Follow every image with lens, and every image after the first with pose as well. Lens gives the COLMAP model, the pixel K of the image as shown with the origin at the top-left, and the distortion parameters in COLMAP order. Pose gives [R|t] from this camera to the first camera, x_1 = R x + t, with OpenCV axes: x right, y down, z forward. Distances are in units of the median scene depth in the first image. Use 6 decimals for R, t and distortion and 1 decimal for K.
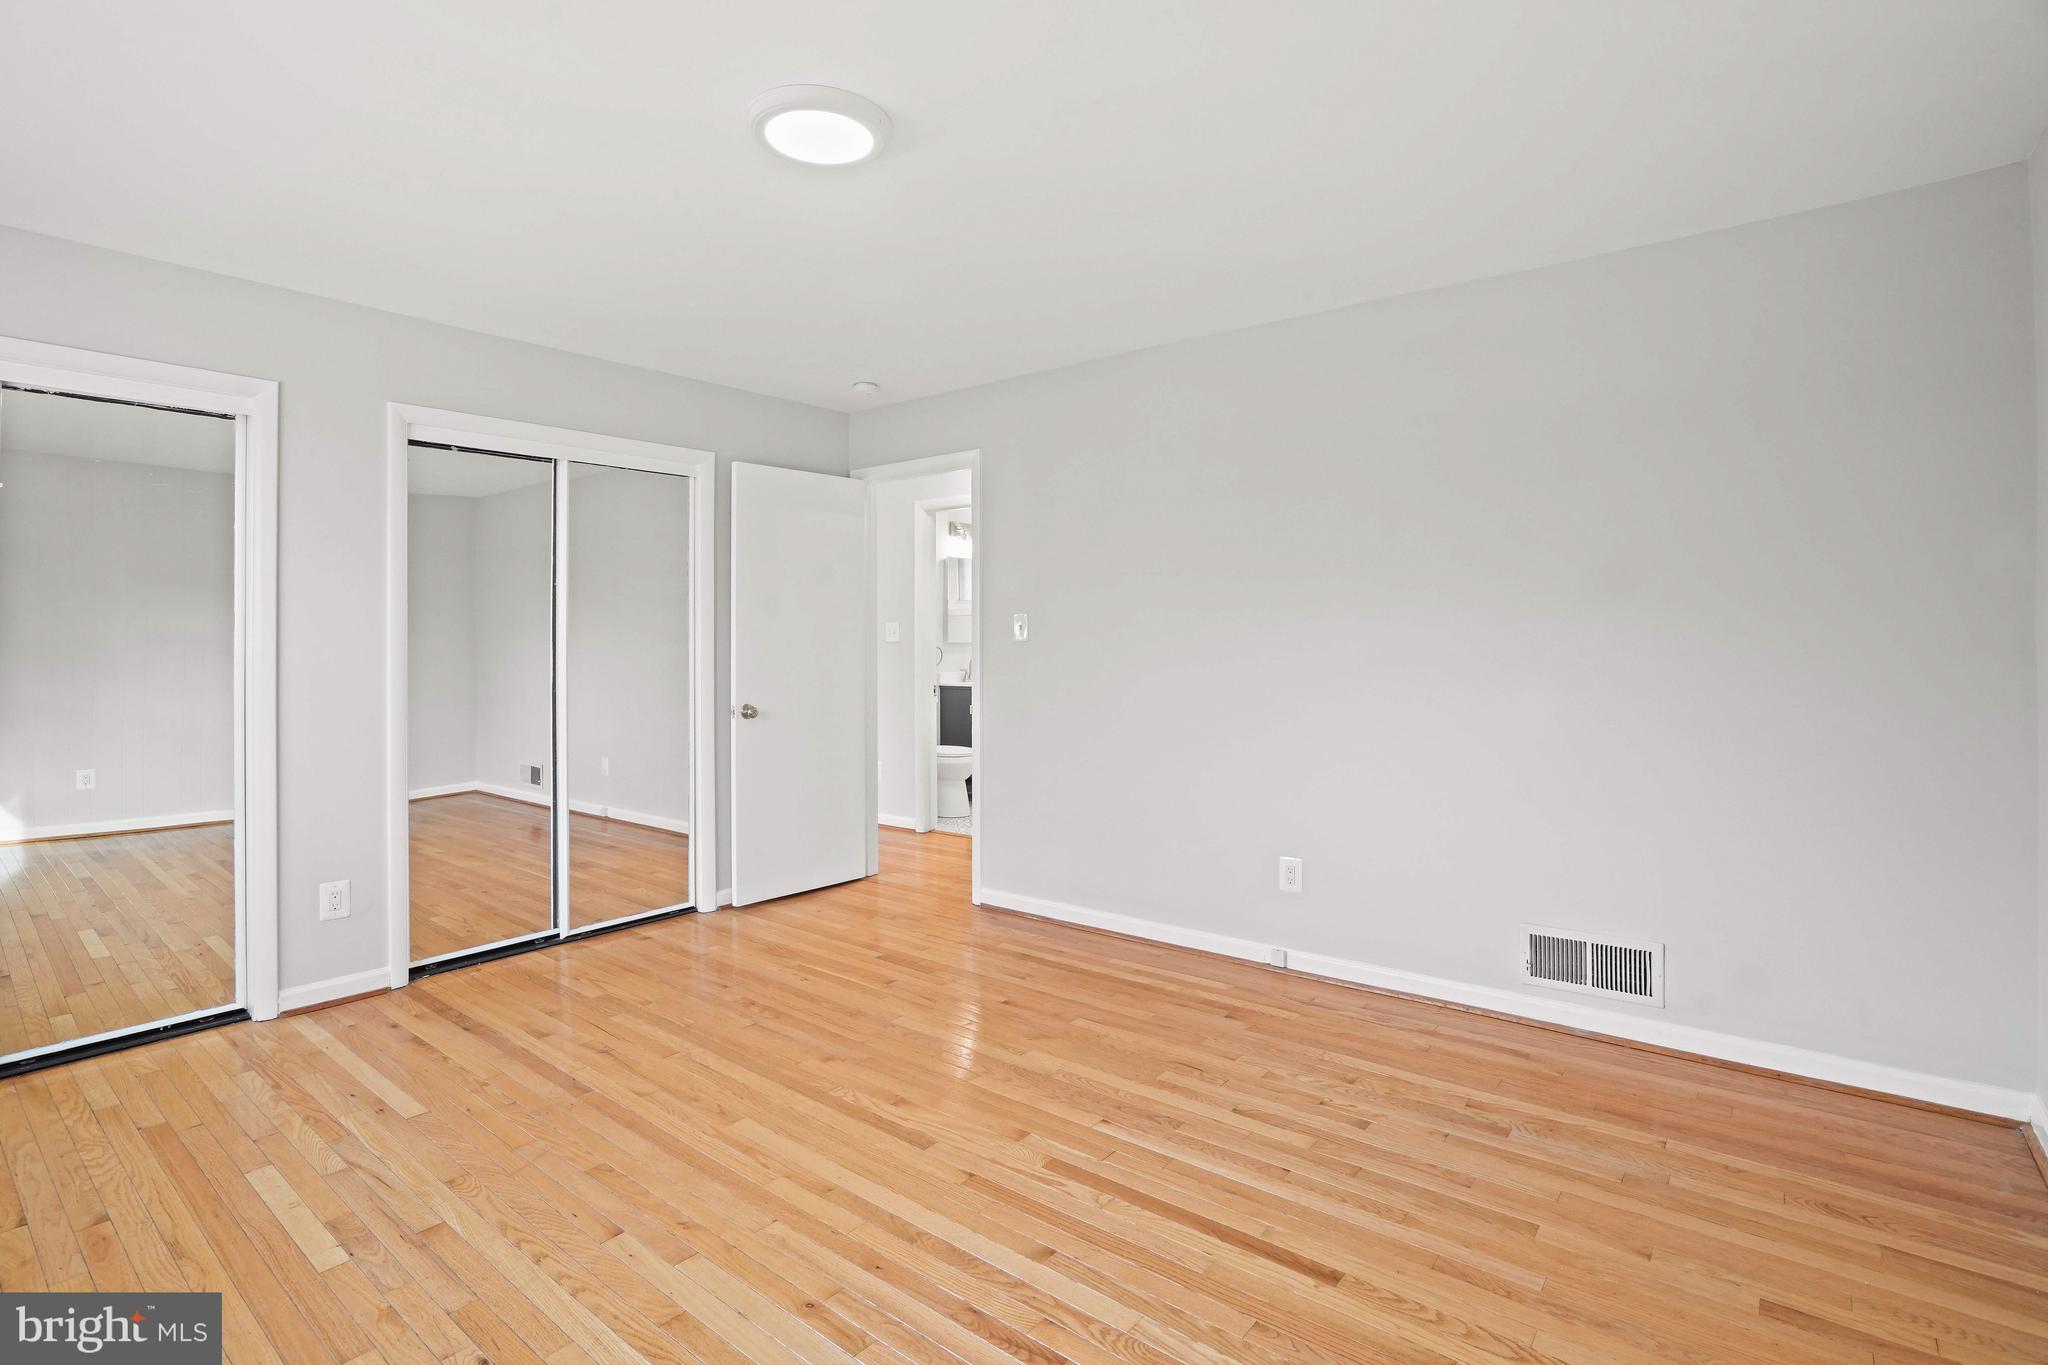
lens RADIAL K [[1024.3, 0, 1024.0], [0, 1024.3, 682.5], [0, 0, 1]] dist [-0.083102, 0.038482]
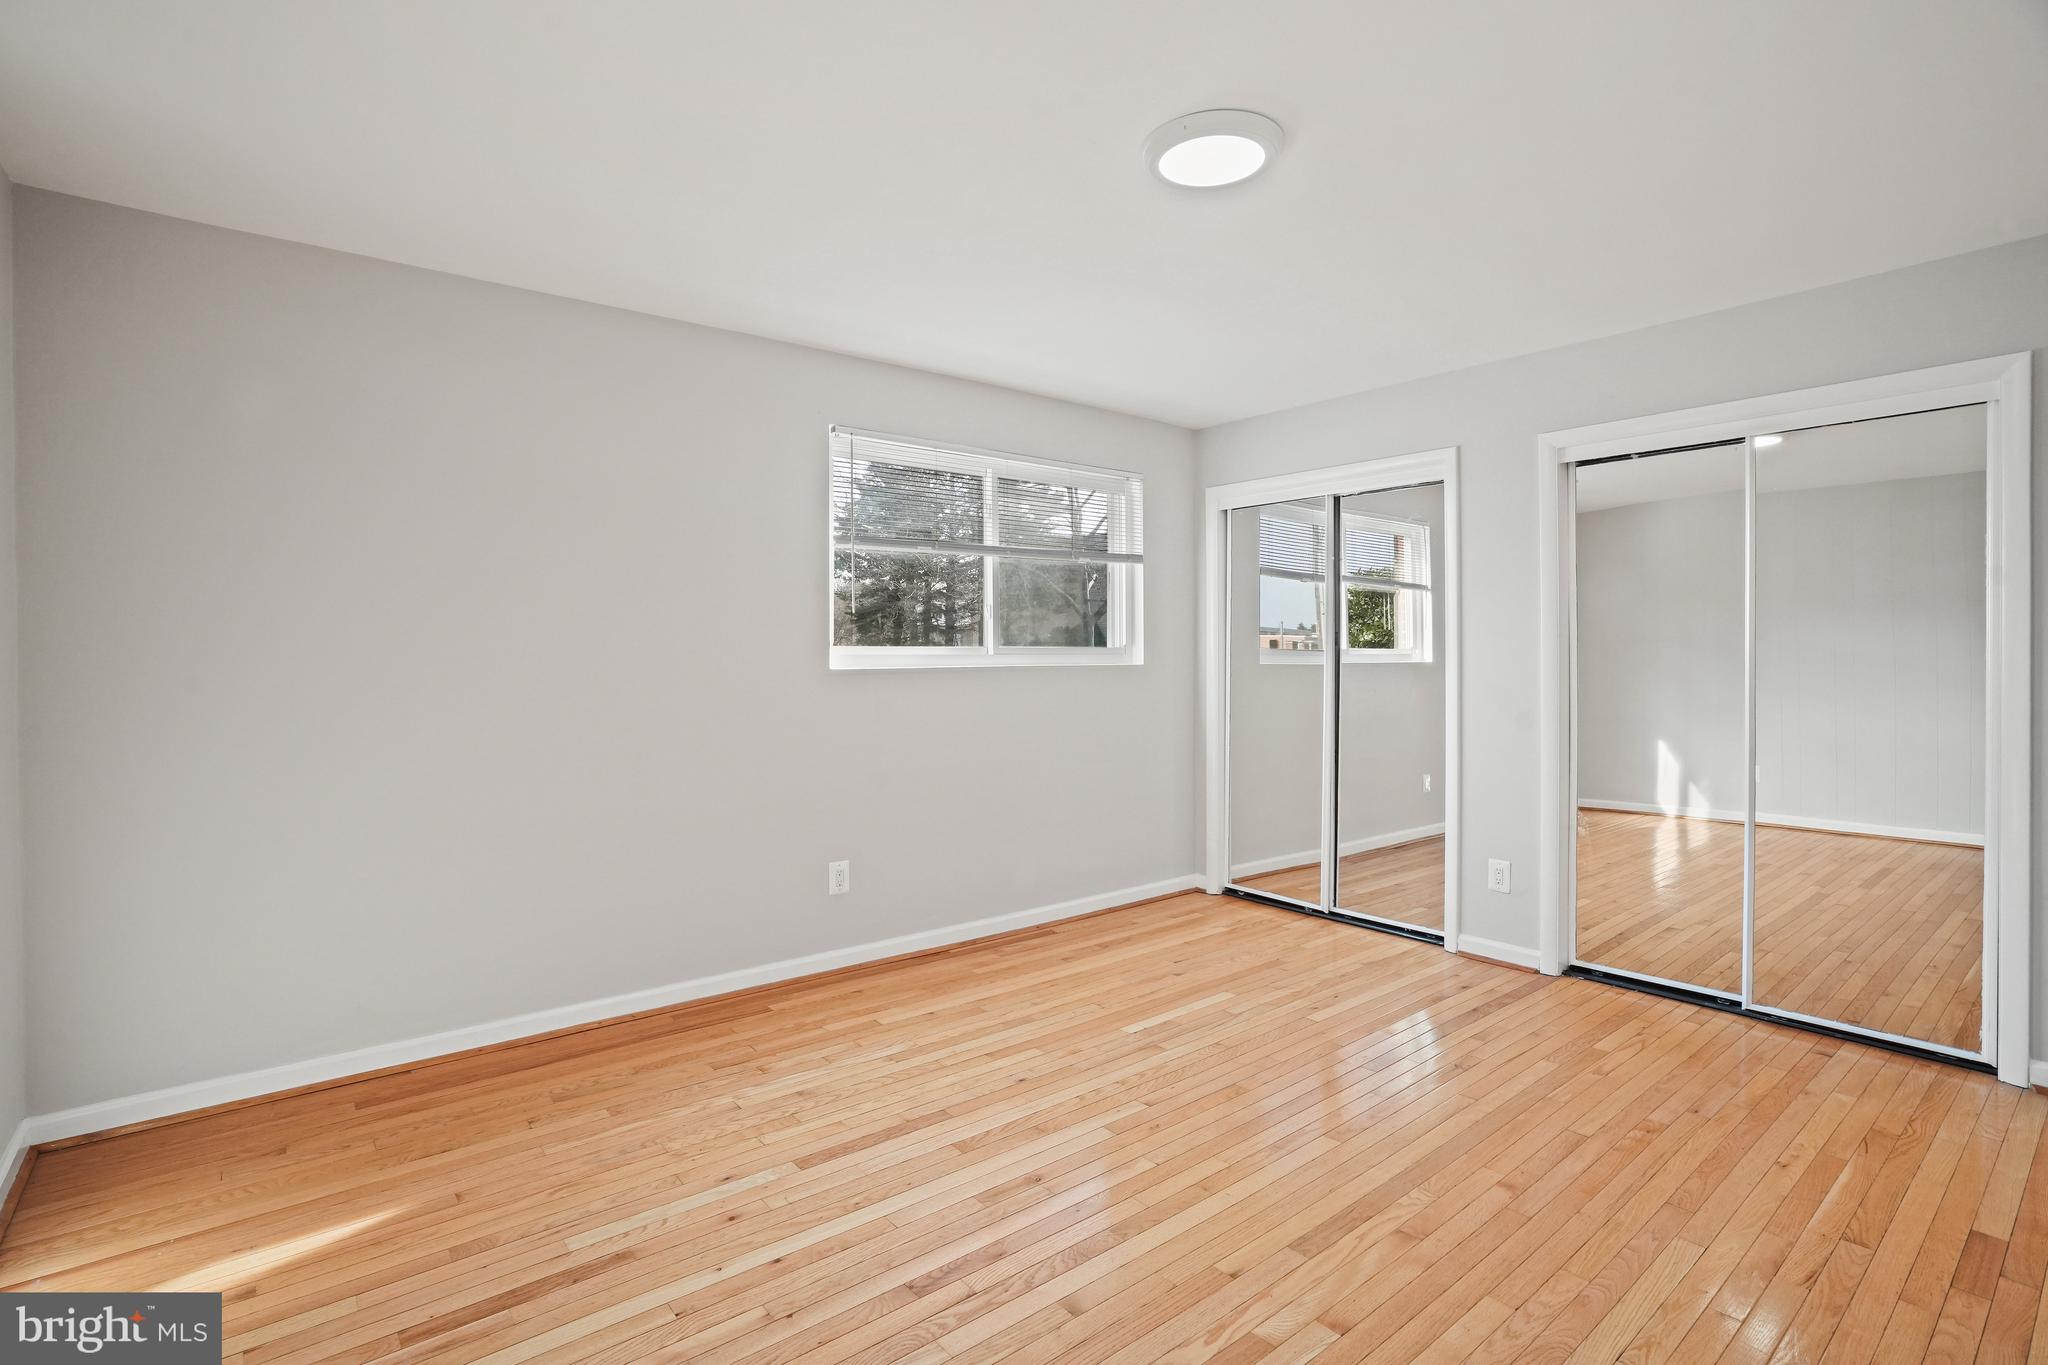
lens RADIAL K [[1024.3, 0, 1024.0], [0, 1024.3, 682.5], [0, 0, 1]] dist [-0.083102, 0.038482]
pose [[-0.259814, 0.025657, -0.965318, 0.652187], [-0.040869, 0.998459, 0.037538, -0.032059], [0.964794, 0.049204, -0.258365, 0.834877]]
